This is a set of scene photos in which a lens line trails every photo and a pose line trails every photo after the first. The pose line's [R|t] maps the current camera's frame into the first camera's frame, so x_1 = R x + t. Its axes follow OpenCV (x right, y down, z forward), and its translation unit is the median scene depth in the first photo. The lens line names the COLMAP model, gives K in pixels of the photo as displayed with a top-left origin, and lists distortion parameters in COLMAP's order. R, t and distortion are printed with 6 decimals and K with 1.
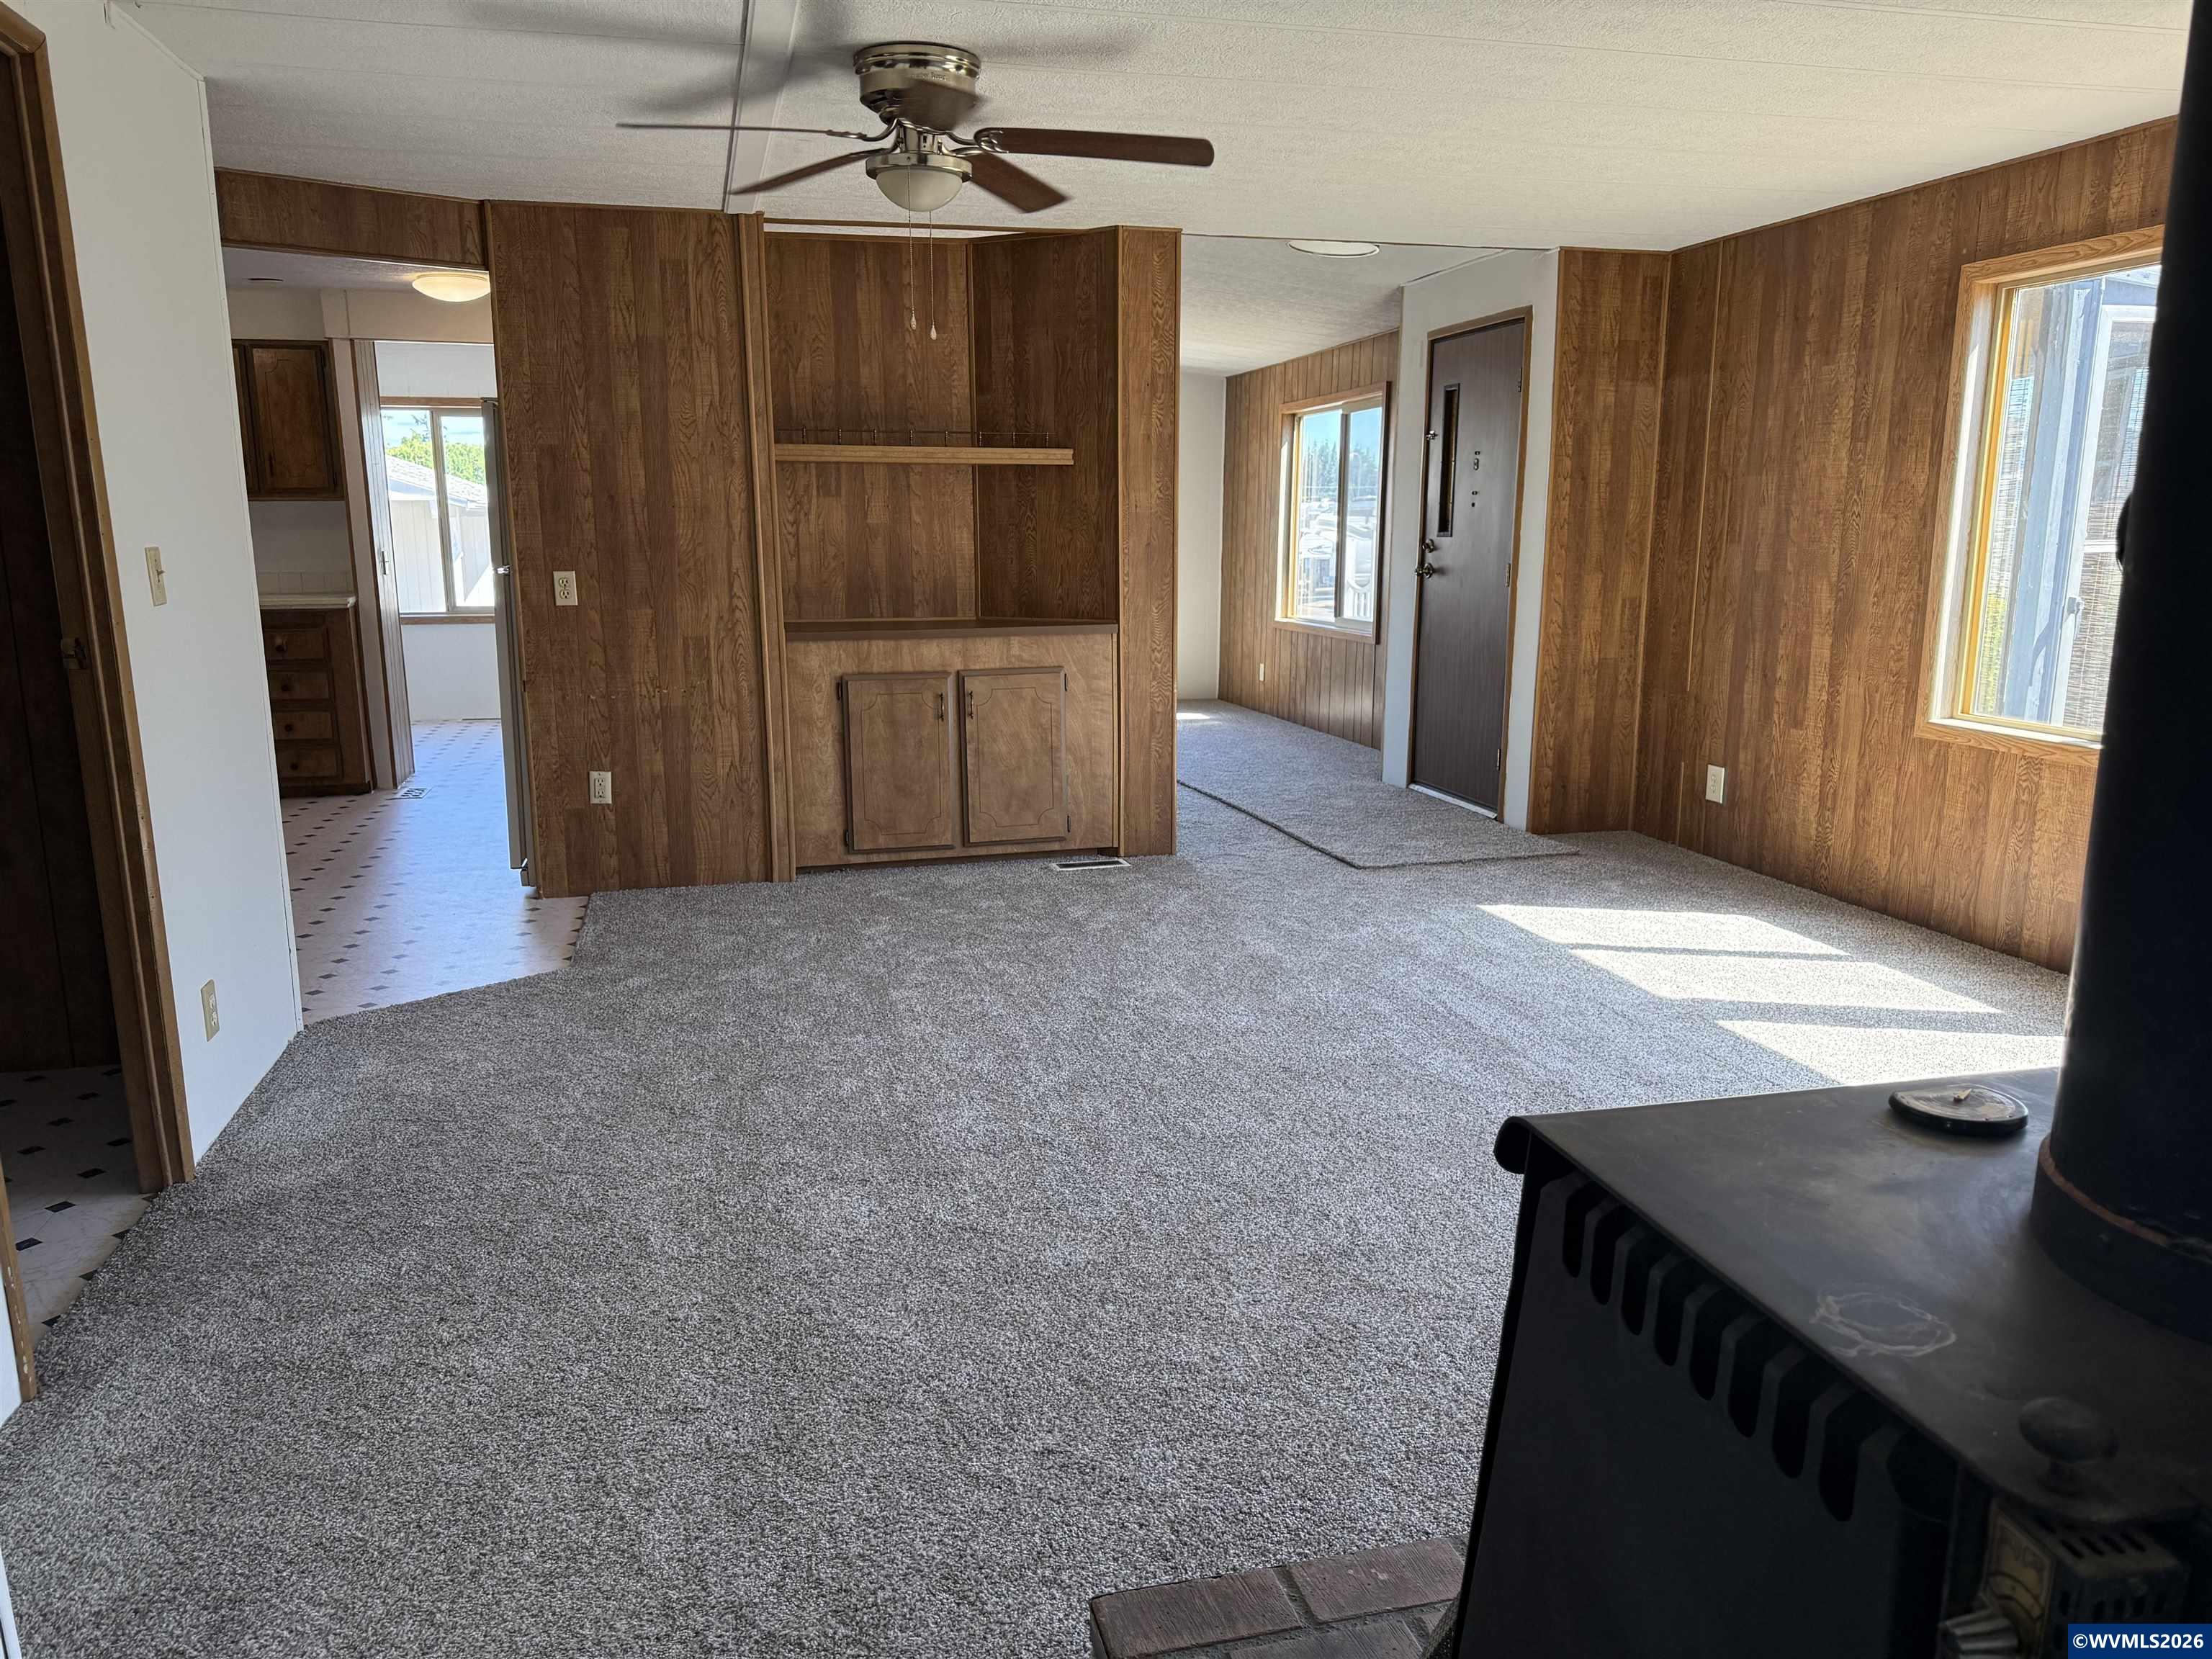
lens RADIAL K [[1568.2, 0, 1090.1], [0, 1568.2, 831.2], [0, 0, 1]] dist [0.077963, -0.089732]
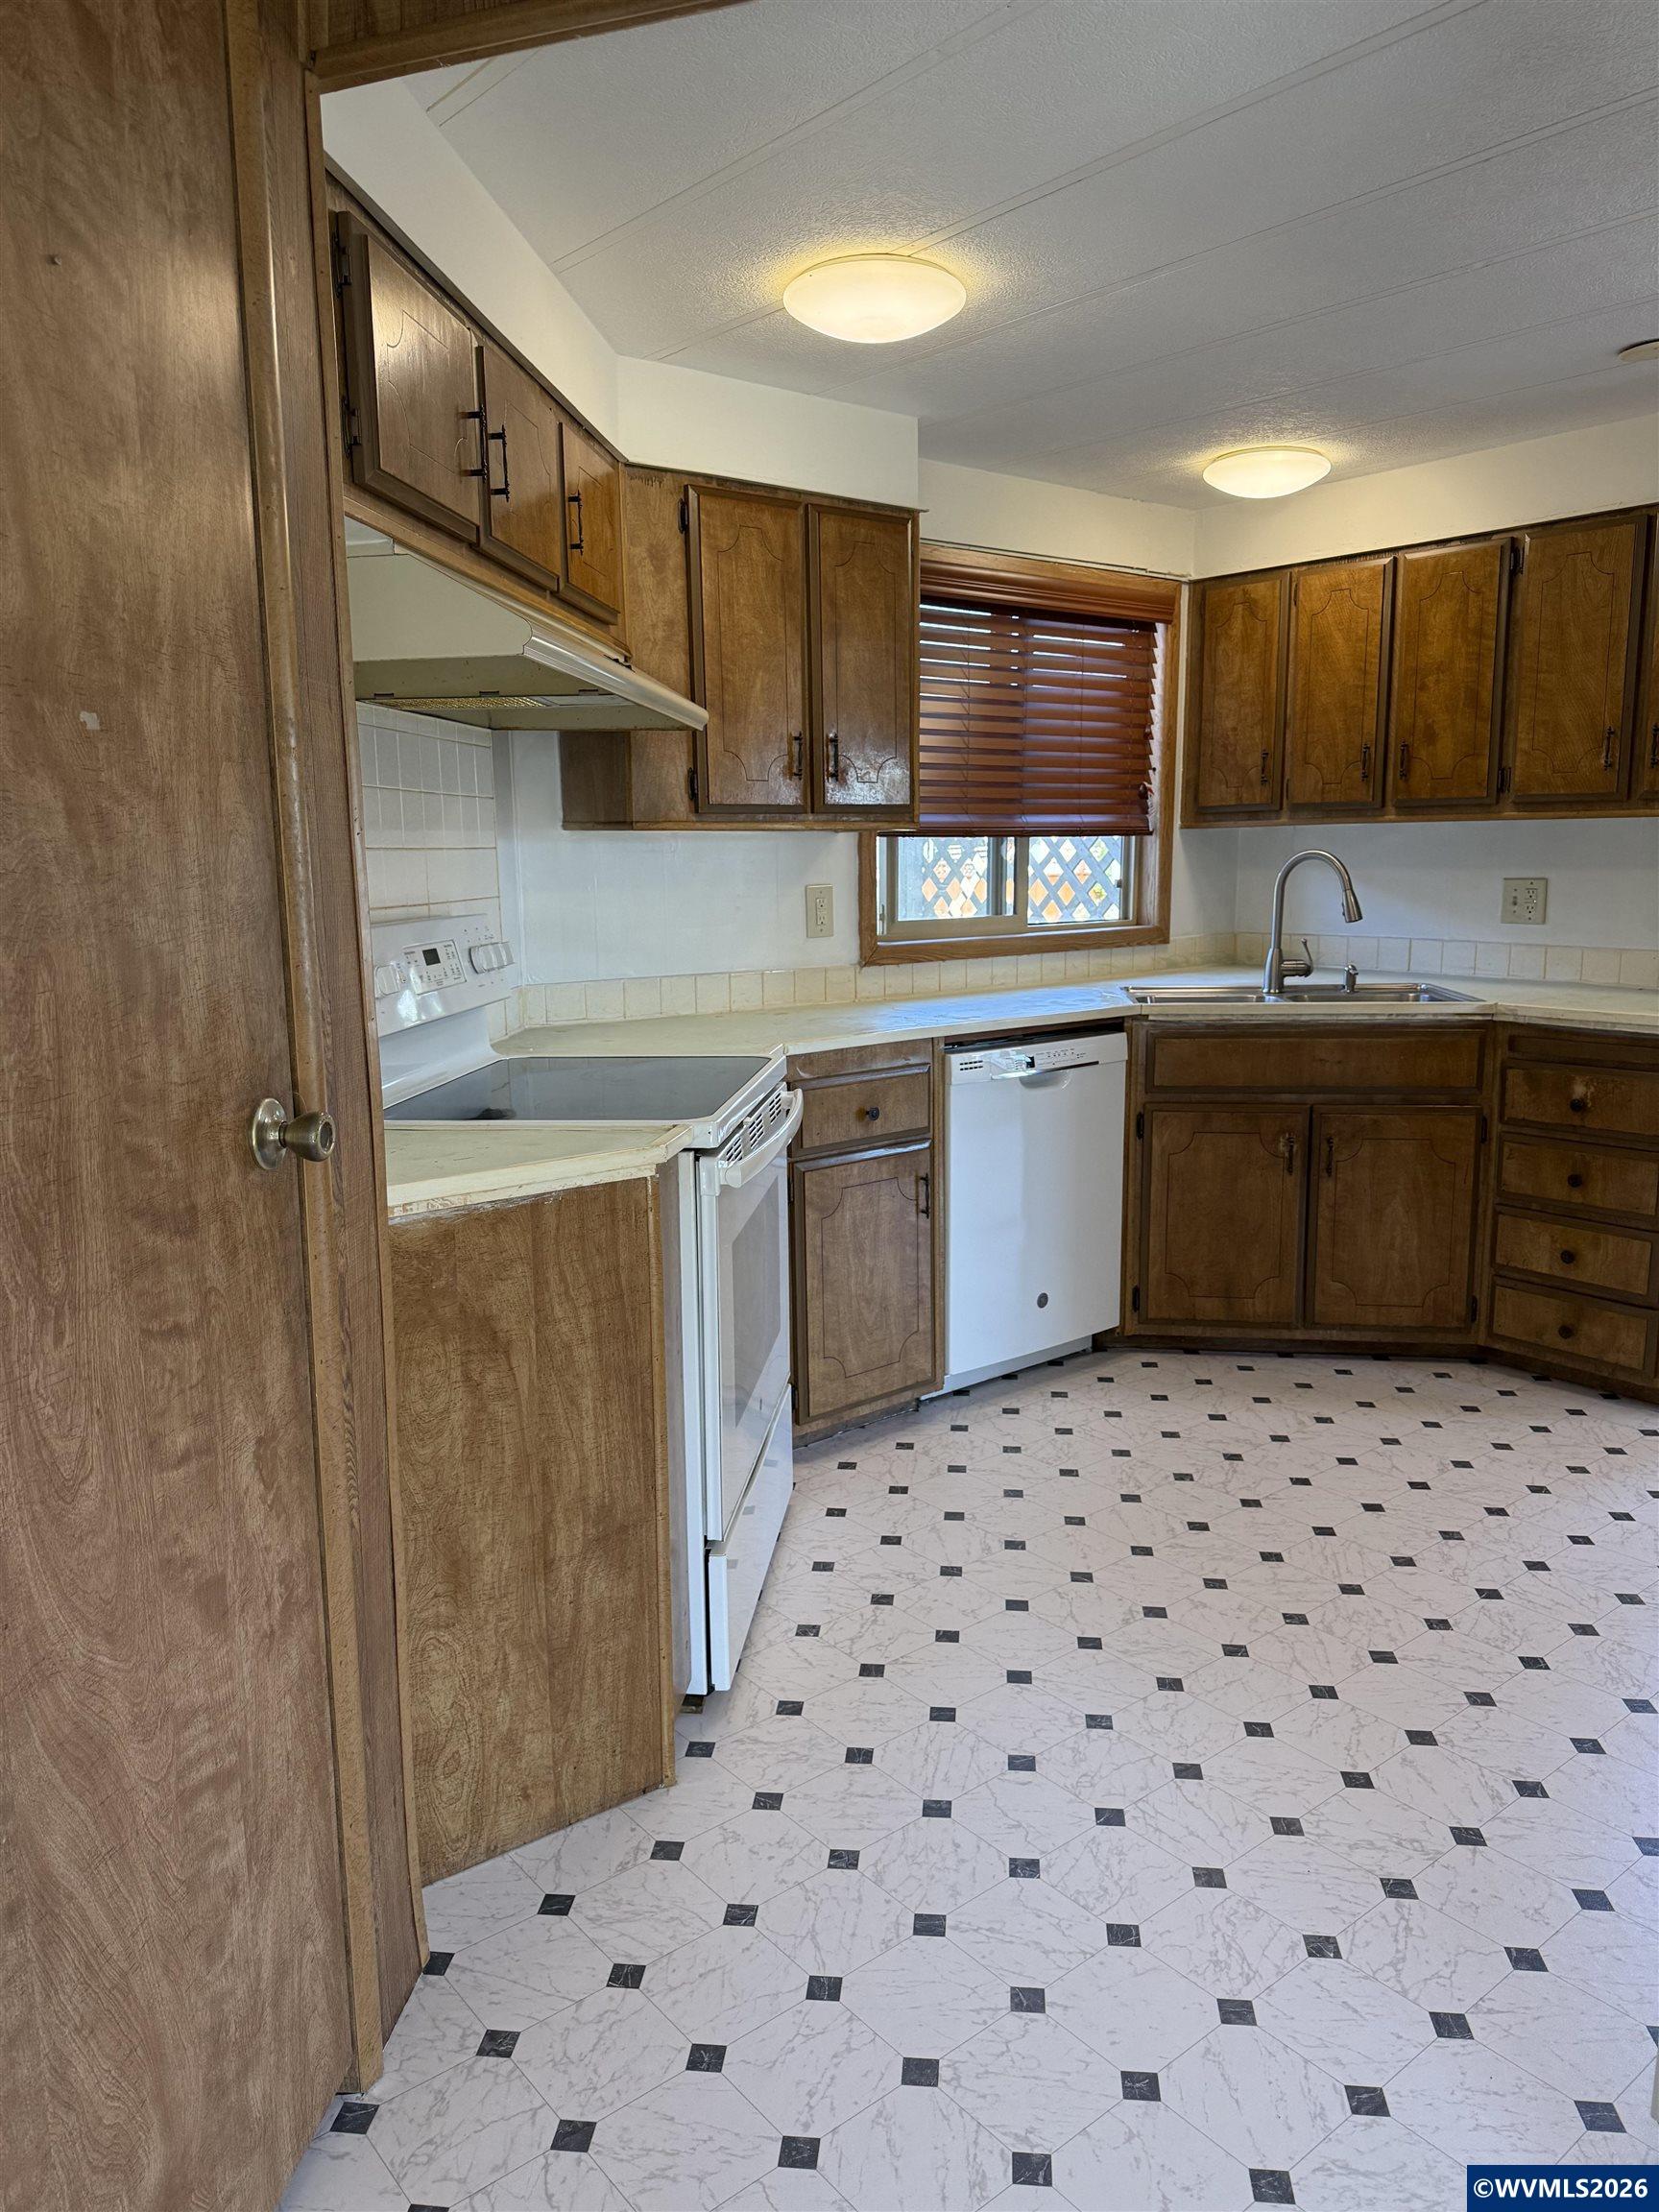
lens RADIAL K [[1568.2, 0, 839.5], [0, 1568.2, 1117.6], [0, 0, 1]] dist [0.077963, -0.089732]
pose [[0.429487, 0.150129, -0.890507, -0.155662], [-0.173858, 0.981384, 0.081599, -0.109494], [0.886180, 0.119776, 0.447593, 0.554979]]
